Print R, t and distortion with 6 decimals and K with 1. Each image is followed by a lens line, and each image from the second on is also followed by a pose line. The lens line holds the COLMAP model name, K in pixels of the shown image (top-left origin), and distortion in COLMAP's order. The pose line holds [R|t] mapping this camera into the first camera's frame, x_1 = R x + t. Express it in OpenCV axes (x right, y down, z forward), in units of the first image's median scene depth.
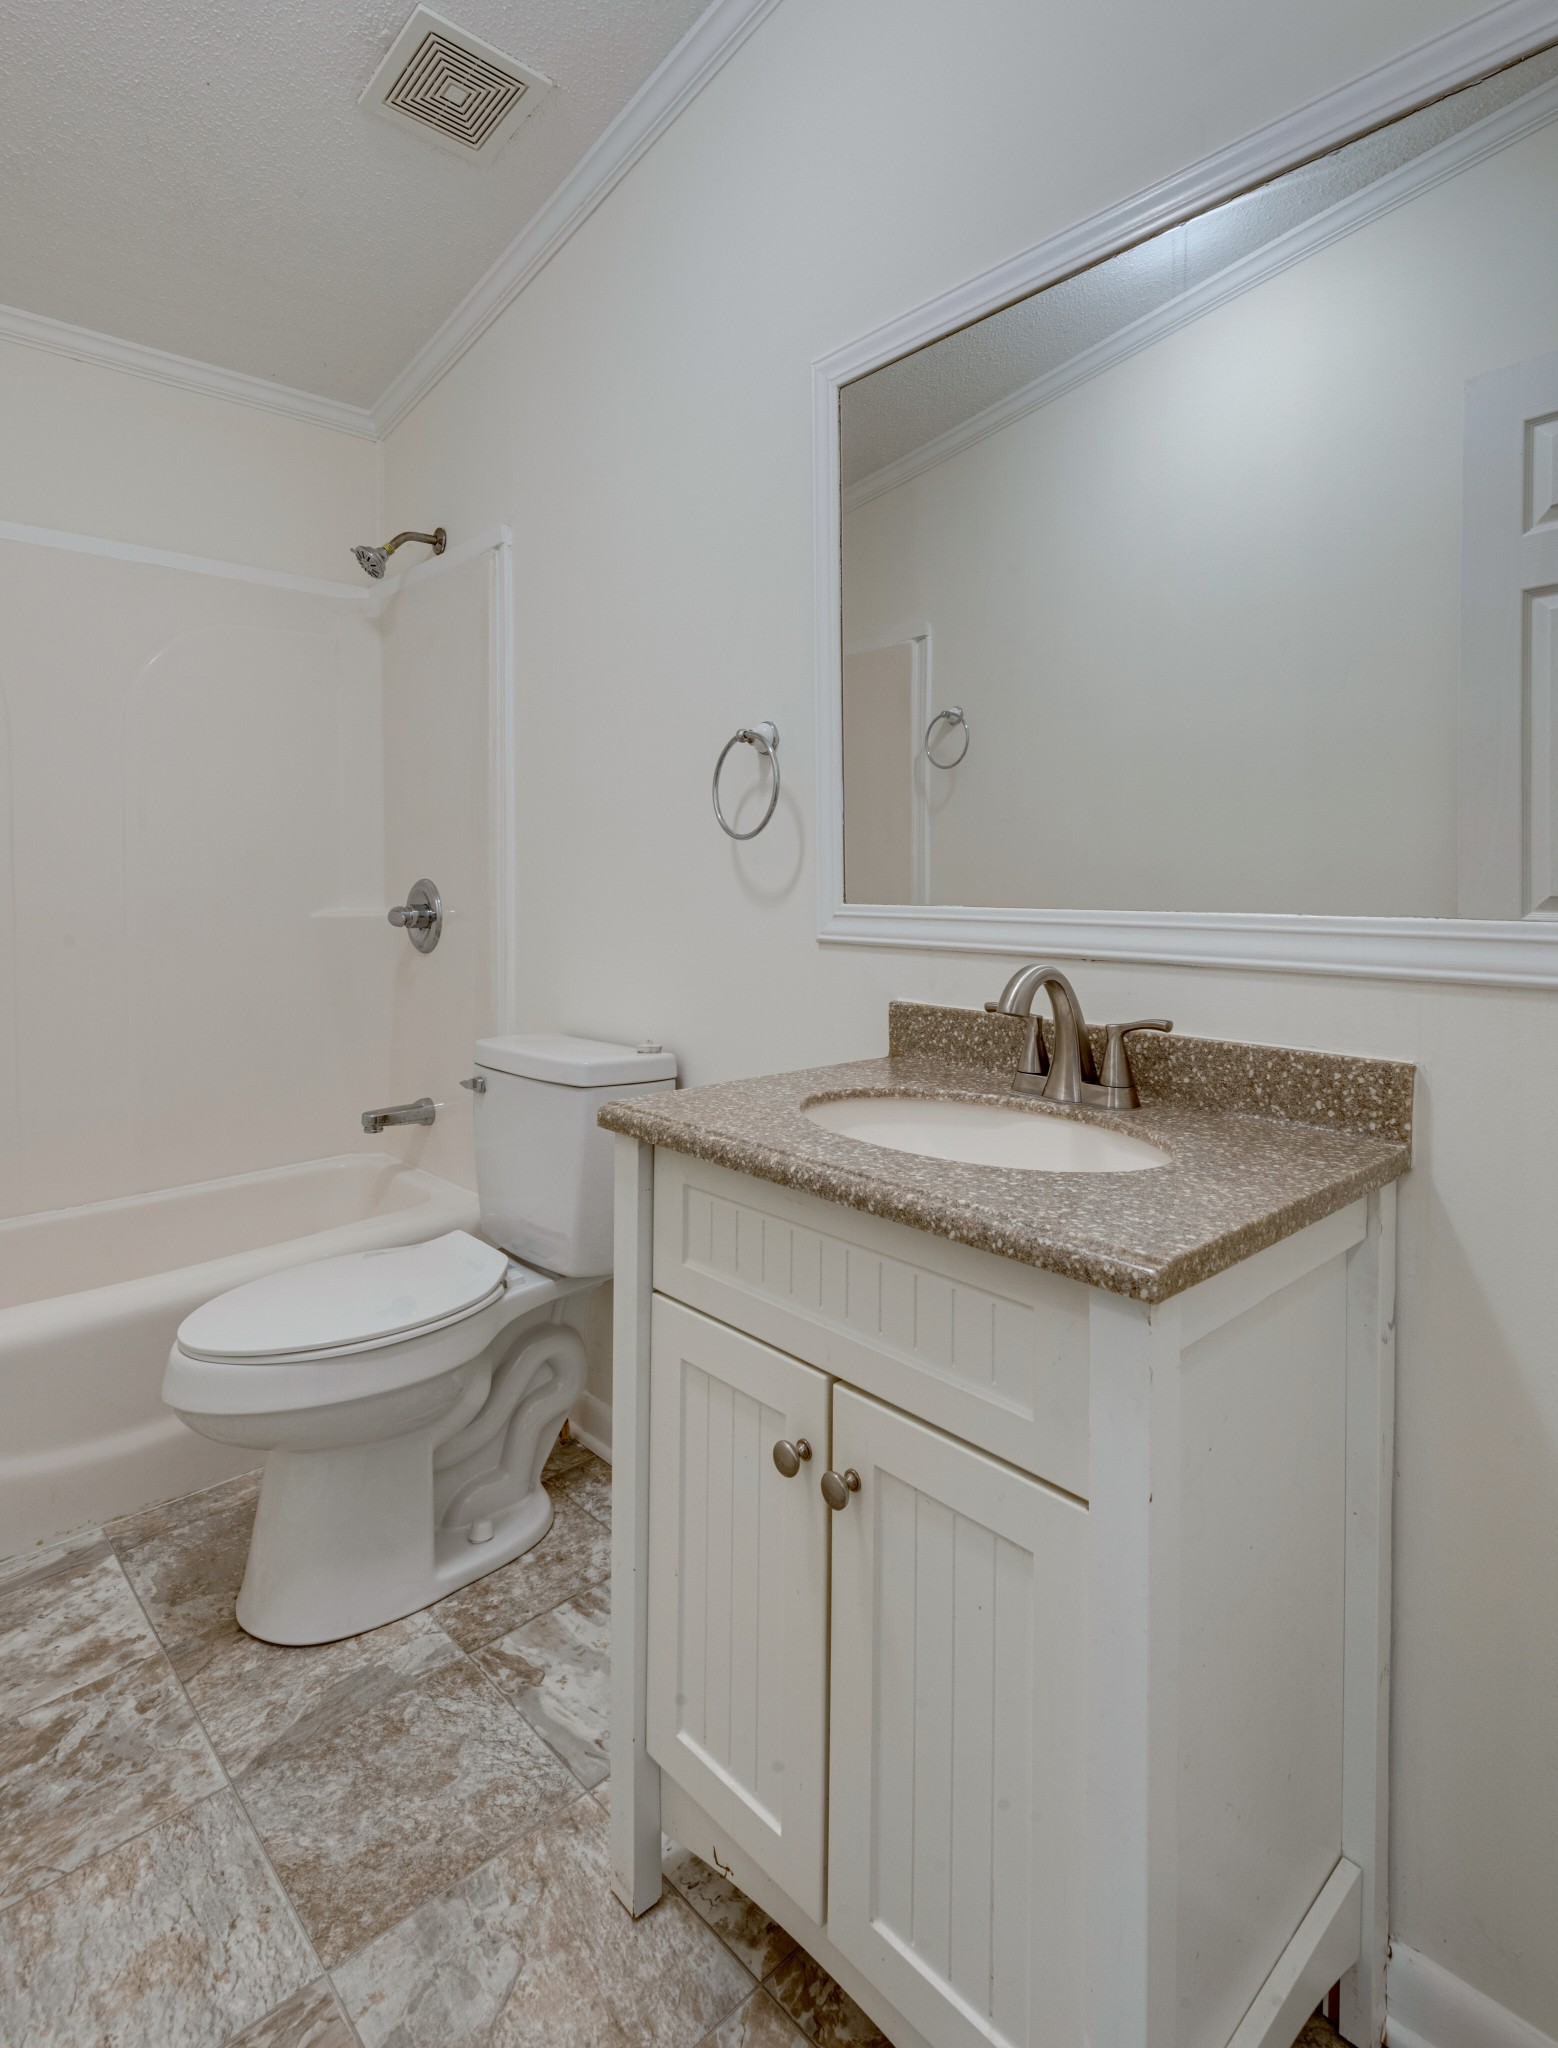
lens RADIAL K [[1076.0, 0, 779.8], [0, 1076.0, 938.3], [0, 0, 1]] dist [0.039999, -0.035229]
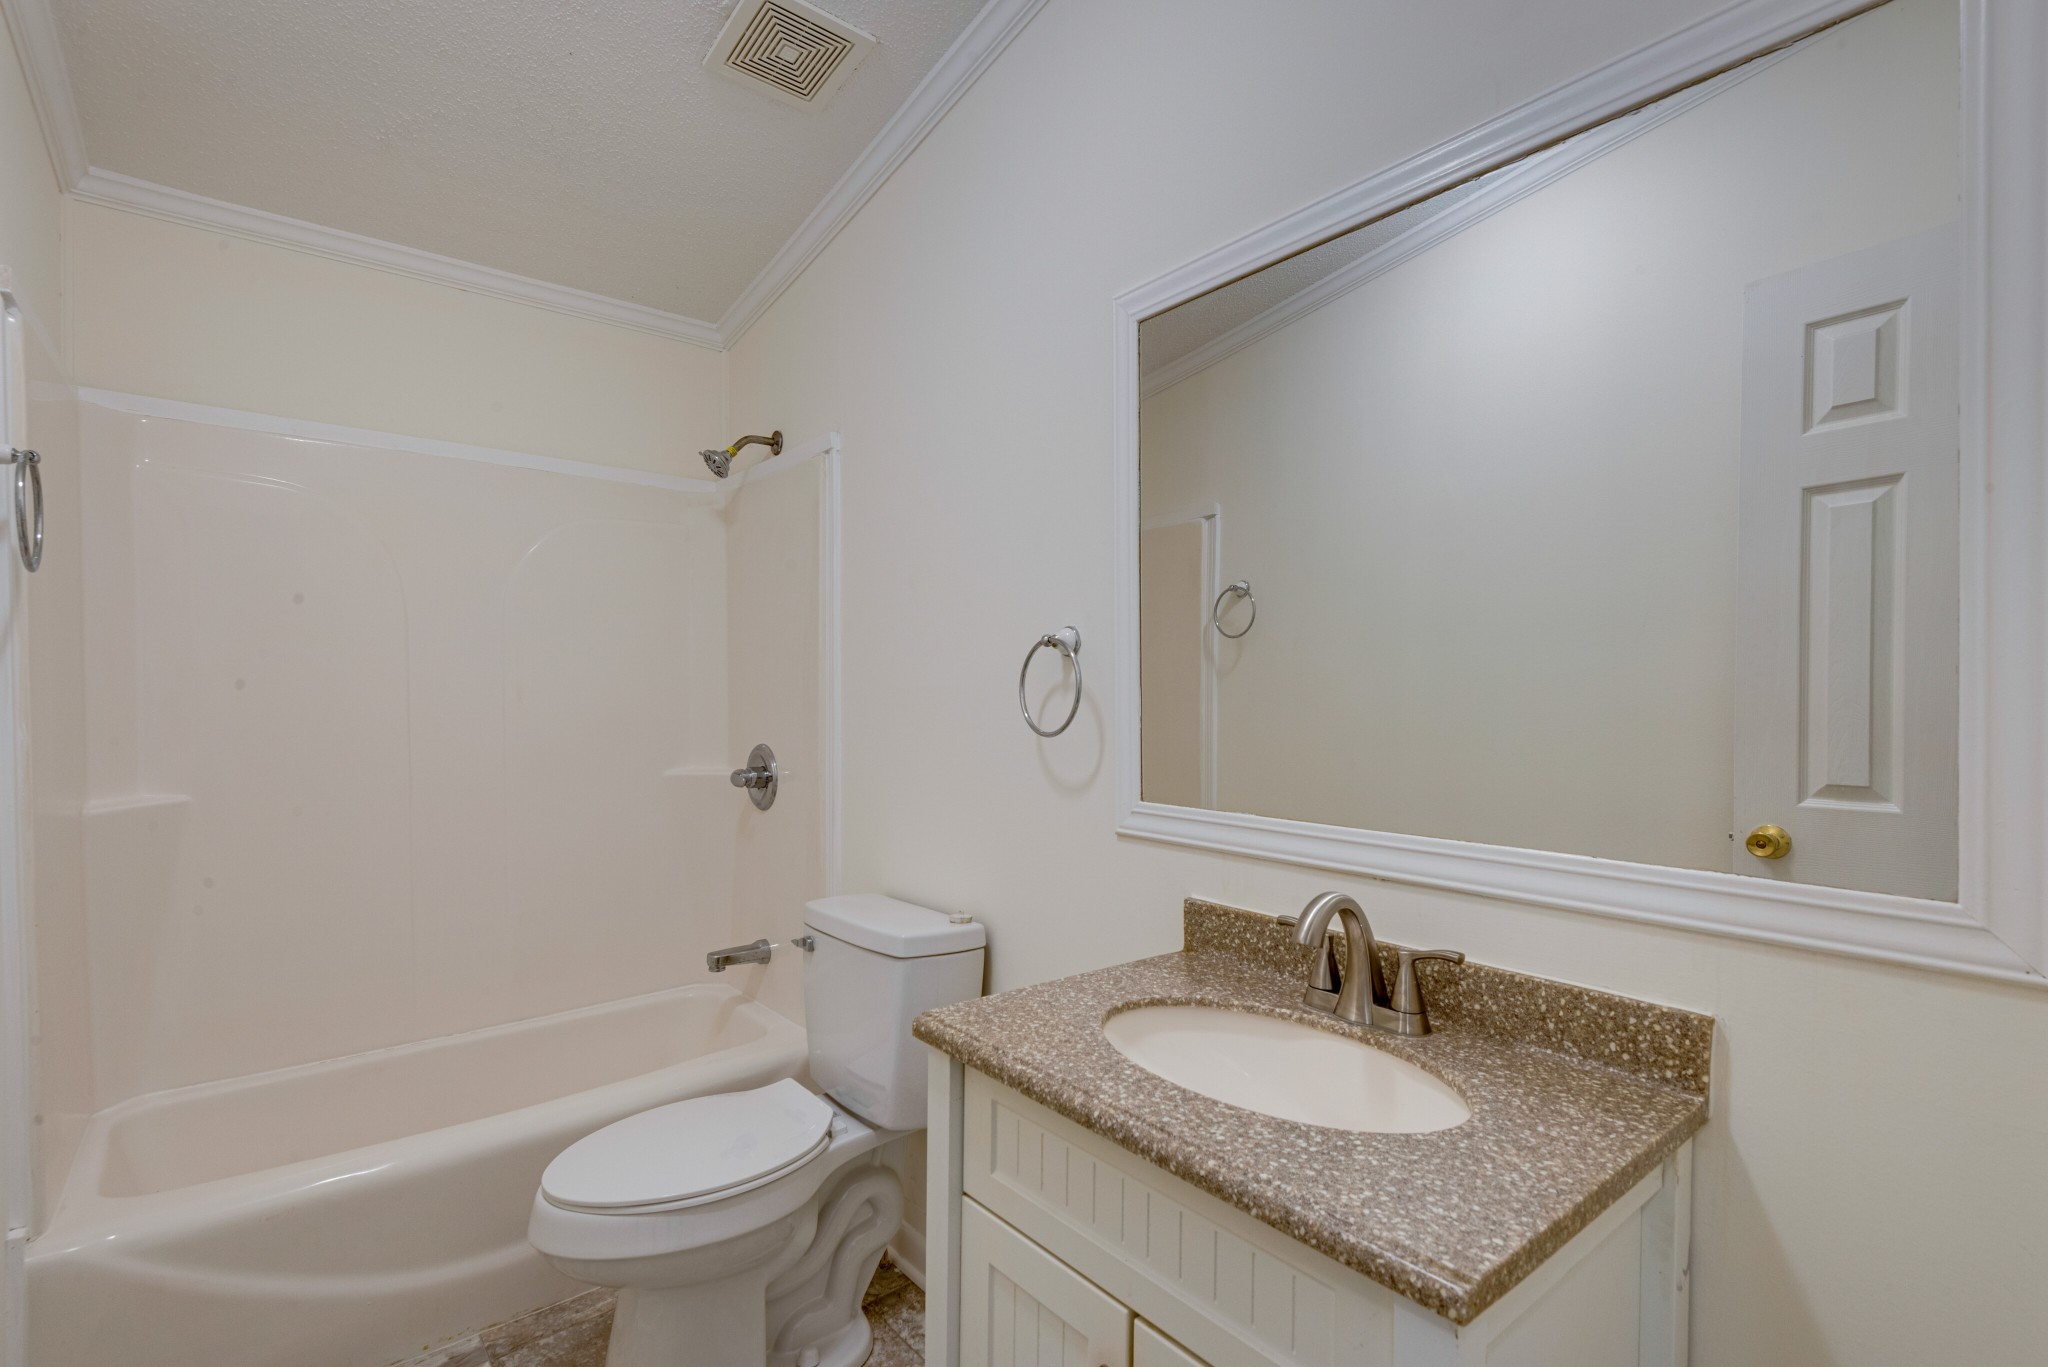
lens RADIAL K [[925.1, 0, 1015.1], [0, 925.1, 683.7], [0, 0, 1]] dist [0.033934, -0.022028]
pose [[0.998011, 0.004188, -0.062903, -0.008410], [-0.003849, 0.999977, 0.005506, -0.153729], [0.062924, -0.005253, 0.998004, 0.070463]]
